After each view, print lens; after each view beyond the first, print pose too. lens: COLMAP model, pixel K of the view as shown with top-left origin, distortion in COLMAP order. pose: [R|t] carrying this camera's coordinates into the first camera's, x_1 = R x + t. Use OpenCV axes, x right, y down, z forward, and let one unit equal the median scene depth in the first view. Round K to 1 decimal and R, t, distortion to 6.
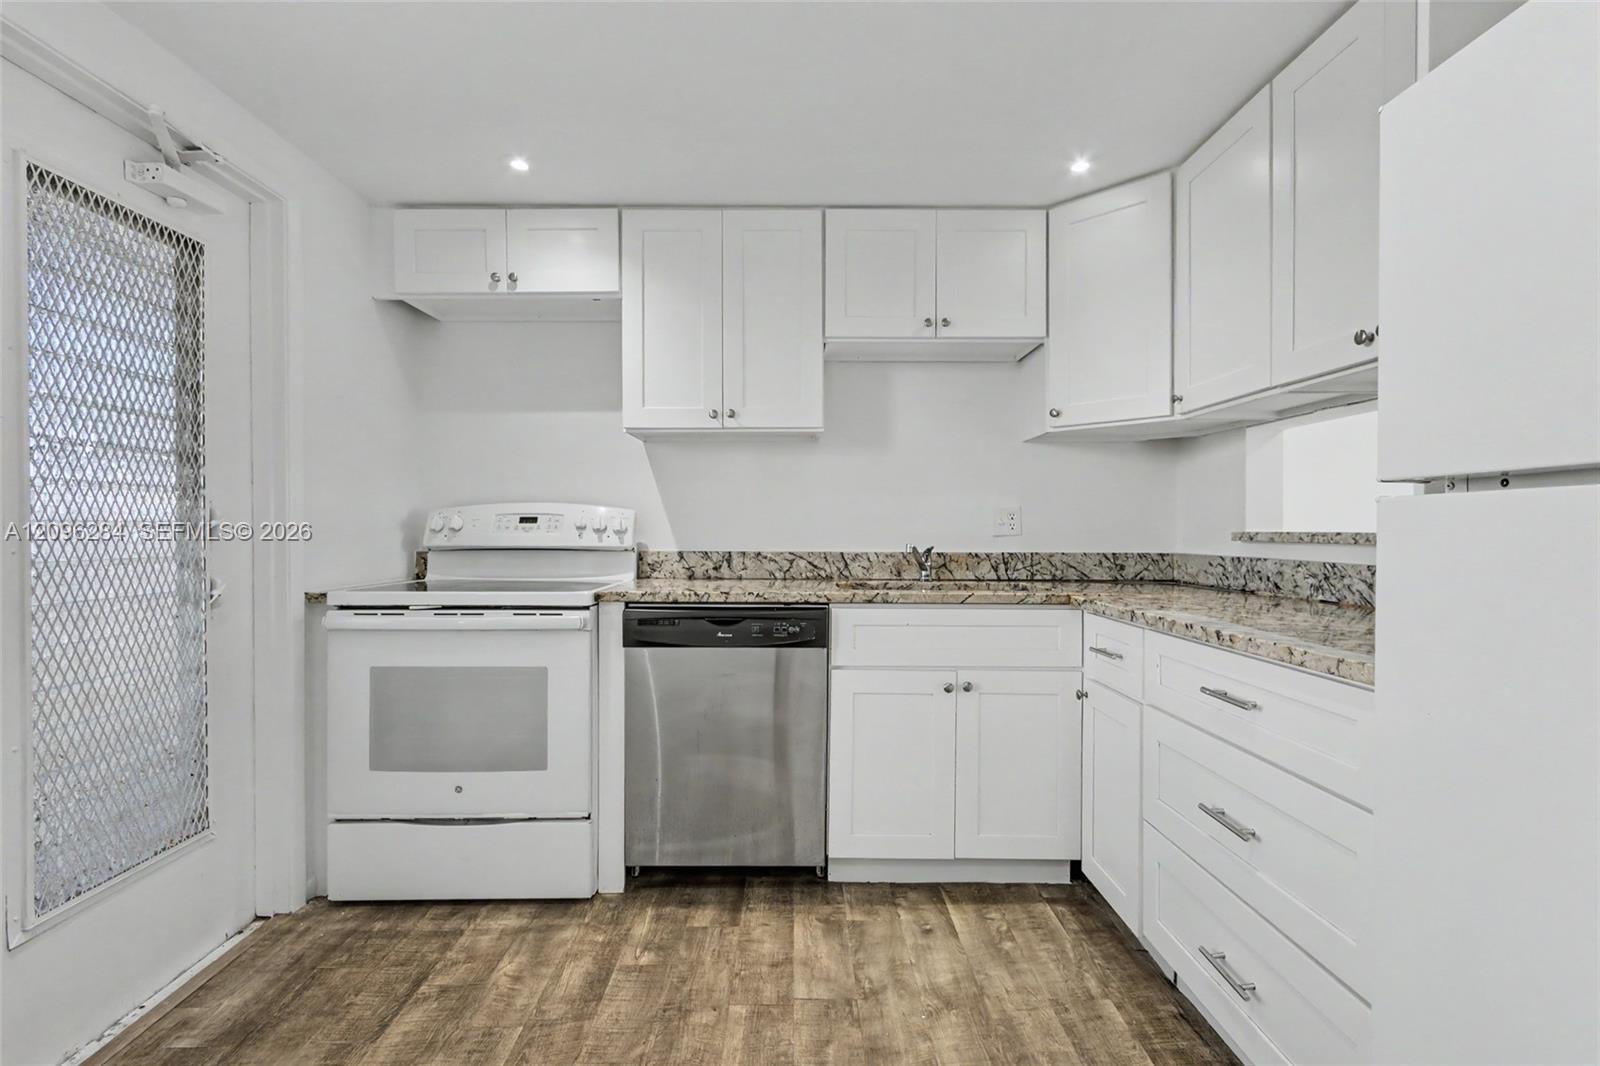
lens RADIAL K [[744.4, 0, 804.8], [0, 744.4, 530.4], [0, 0, 1]] dist [0.005142, -0.000296]
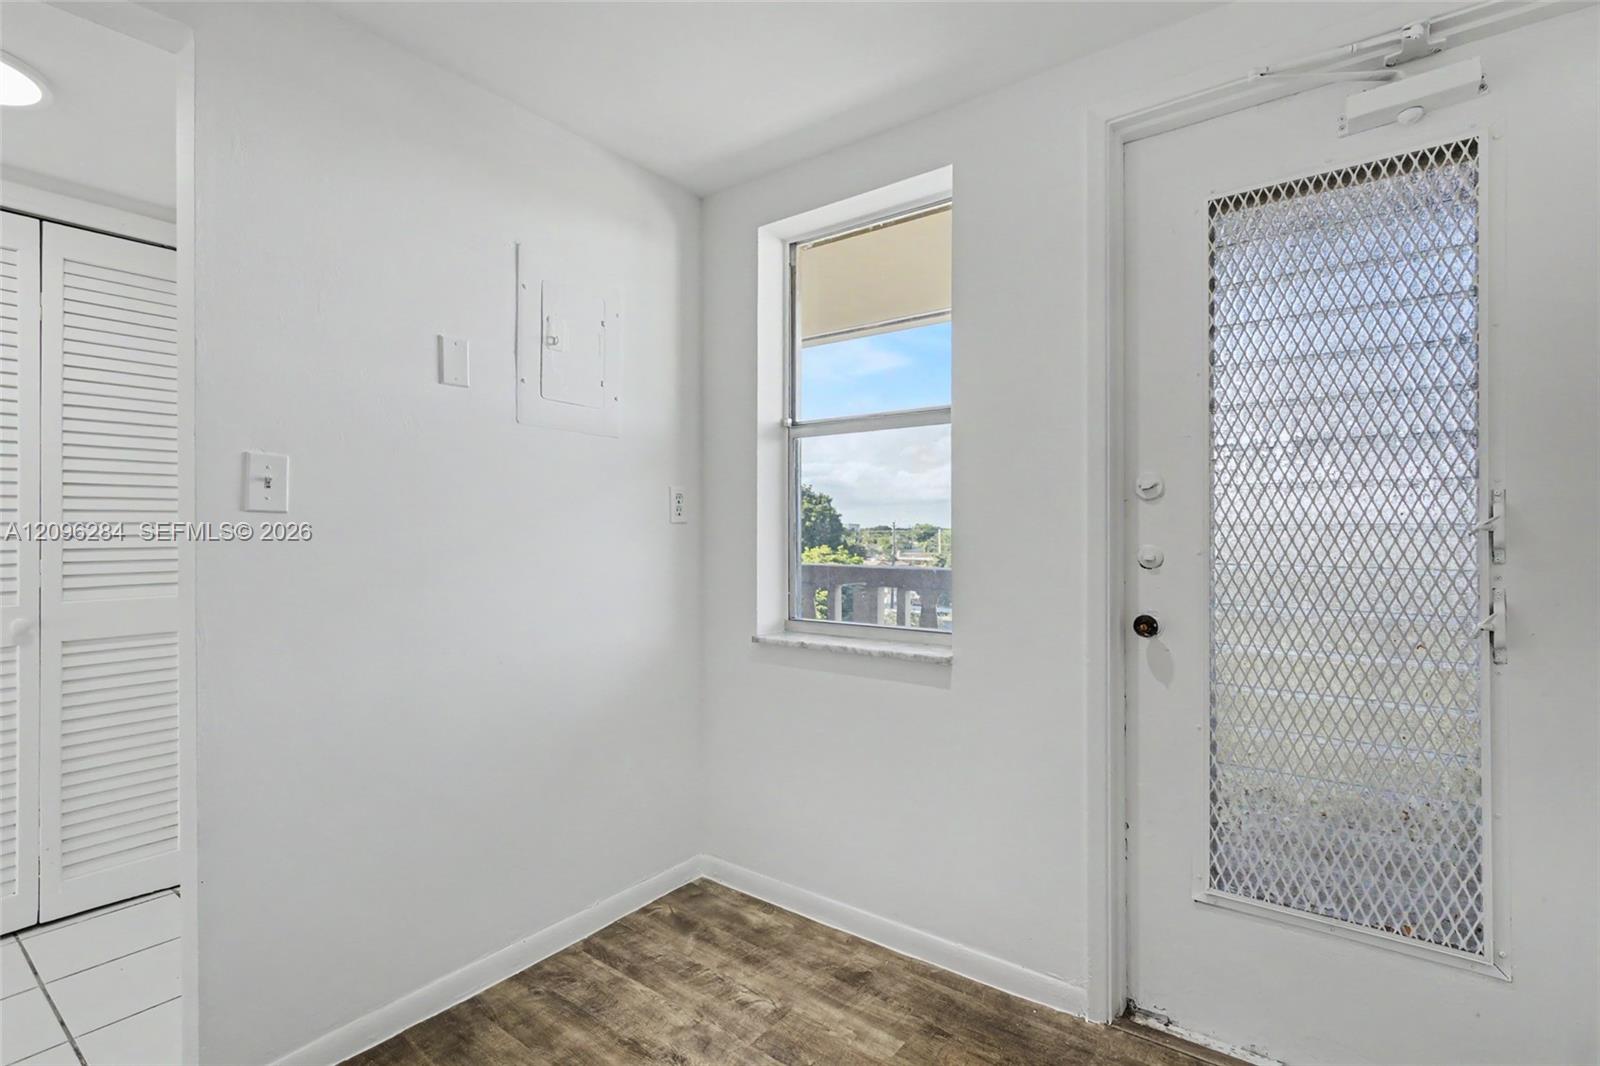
lens RADIAL K [[744.4, 0, 802.8], [0, 744.4, 529.6], [0, 0, 1]] dist [0.005142, -0.000296]
pose [[-0.614012, 0.001816, -0.789295, 0.136128], [0.000212, 0.999998, 0.002136, -0.006230], [0.789297, 0.001144, -0.614011, 0.787033]]
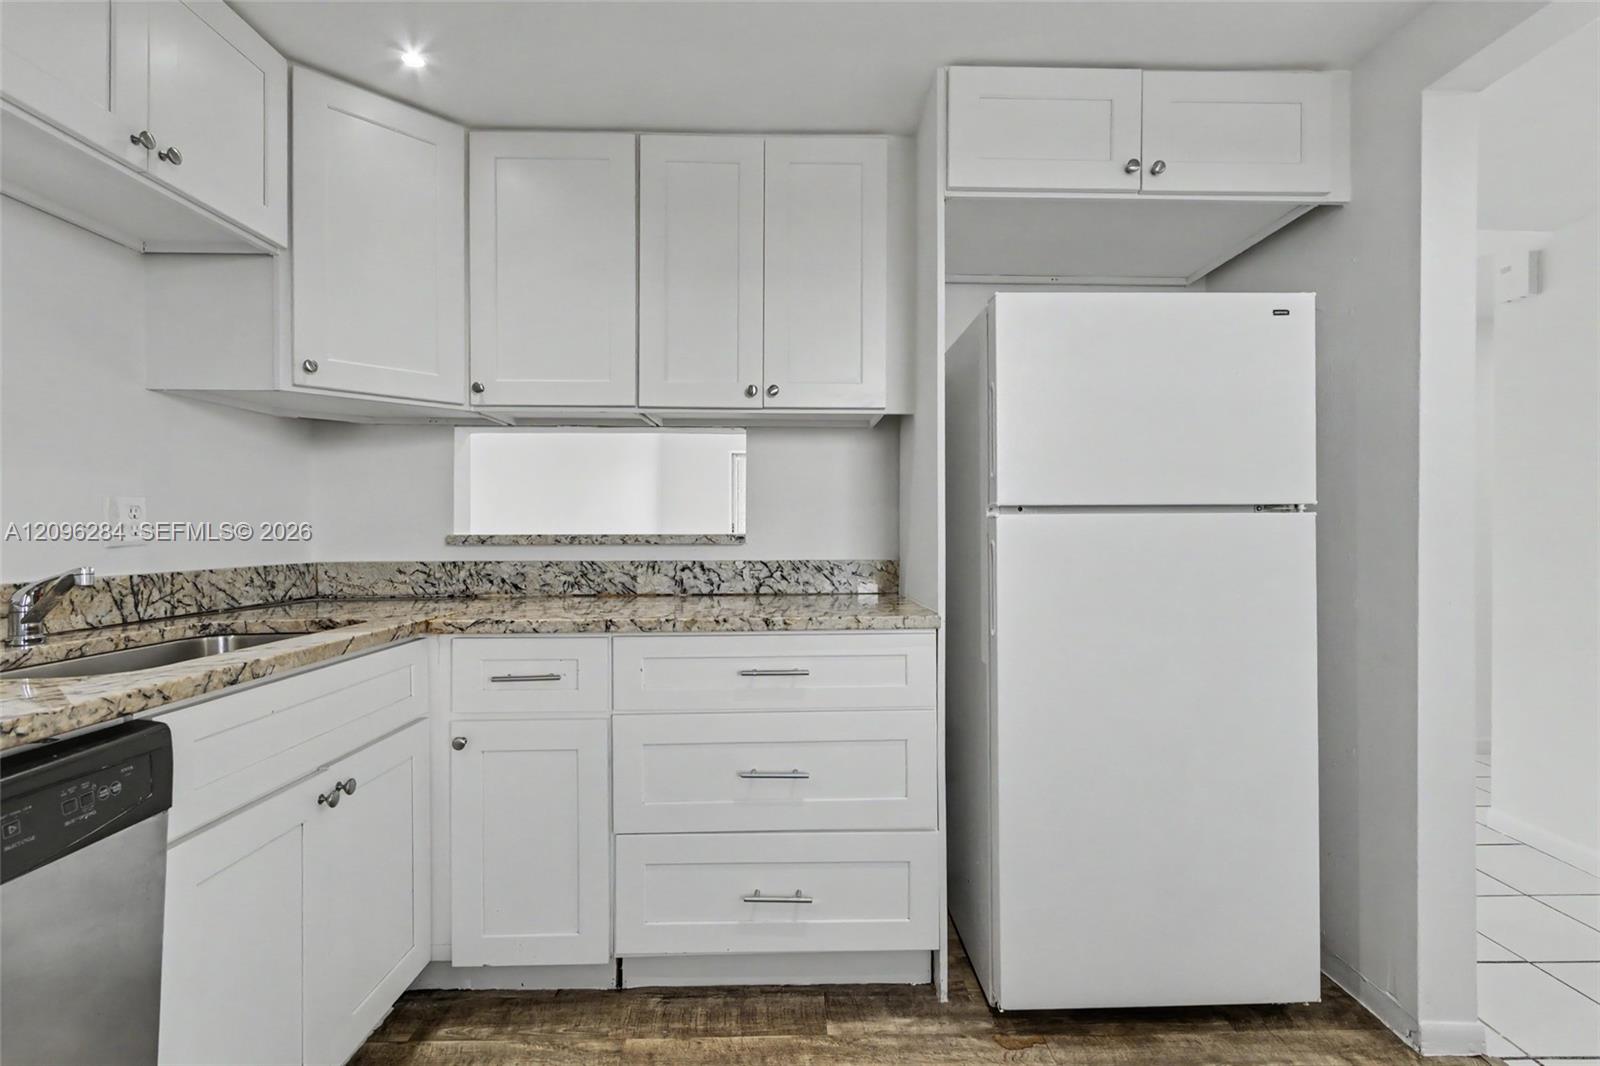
lens RADIAL K [[744.4, 0, 804.1], [0, 744.4, 530.8], [0, 0, 1]] dist [0.005142, -0.000296]
pose [[-0.016726, -0.003885, 0.999853, -0.411525], [0.004466, 0.999982, 0.003960, -0.005956], [-0.999850, 0.004532, -0.016709, 0.623911]]
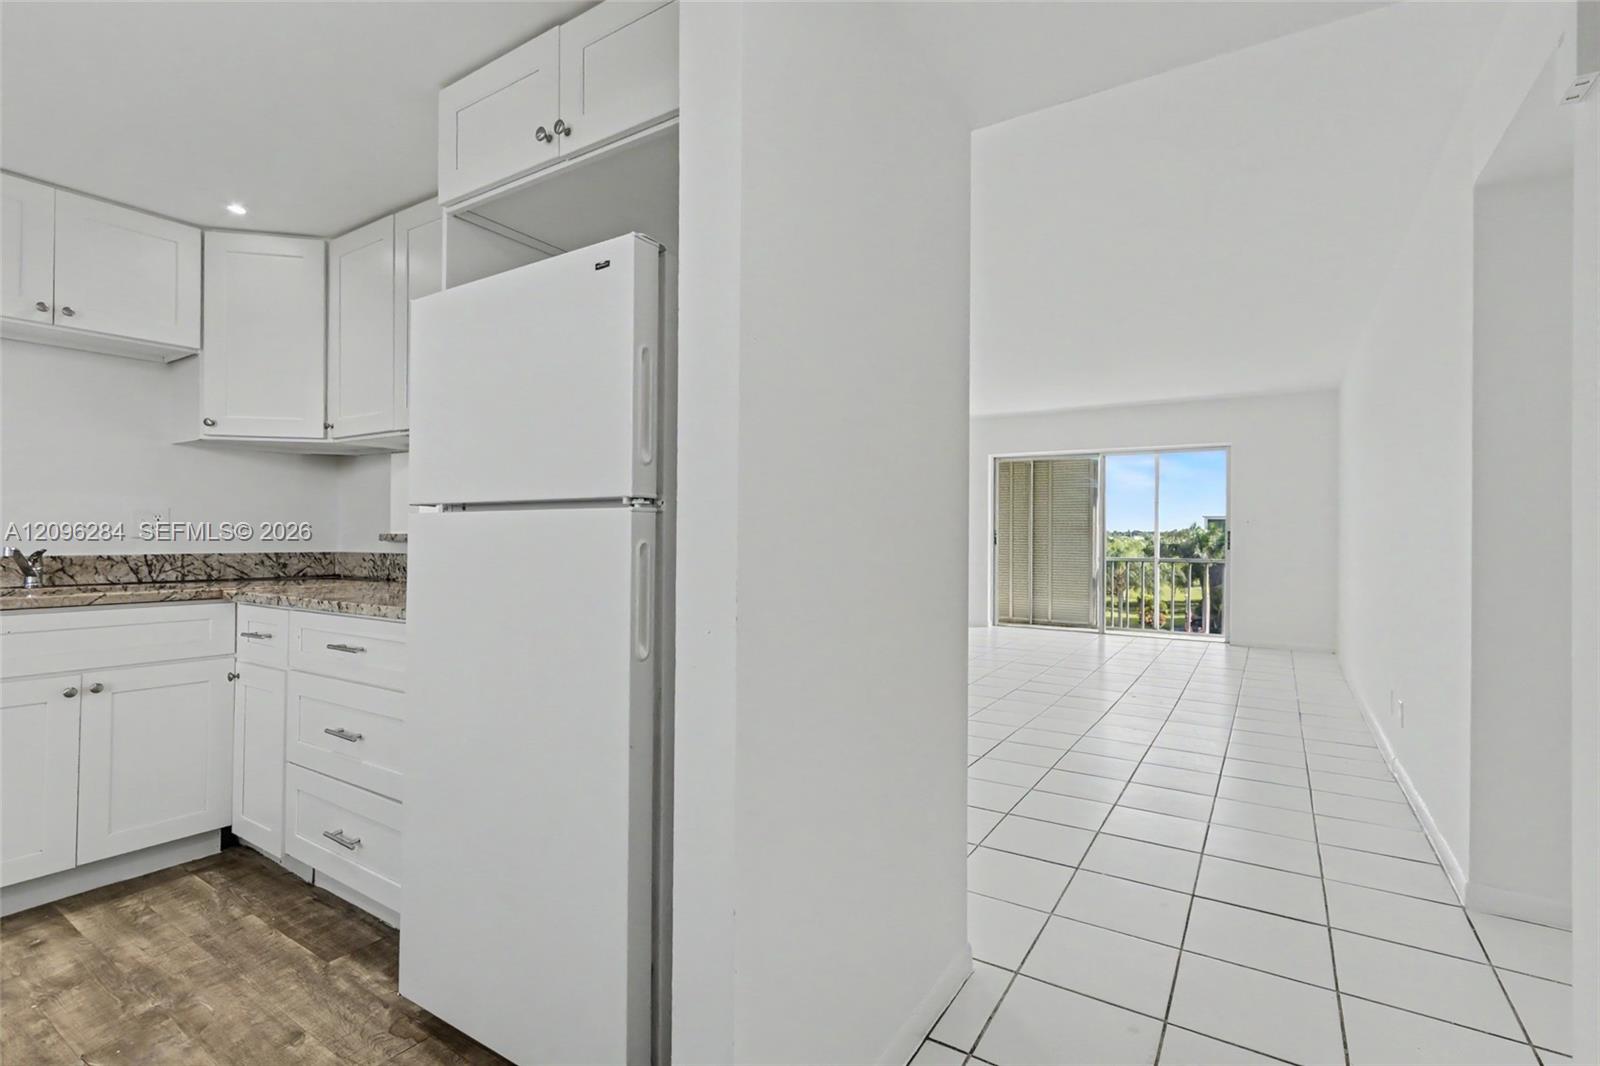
lens RADIAL K [[744.4, 0, 810.7], [0, 744.4, 527.4], [0, 0, 1]] dist [0.005142, -0.000296]
pose [[0.554579, 0.008862, 0.832084, -0.086396], [-0.001877, 0.999954, -0.009399, 0.002051], [-0.832129, 0.003651, 0.554570, -0.351628]]
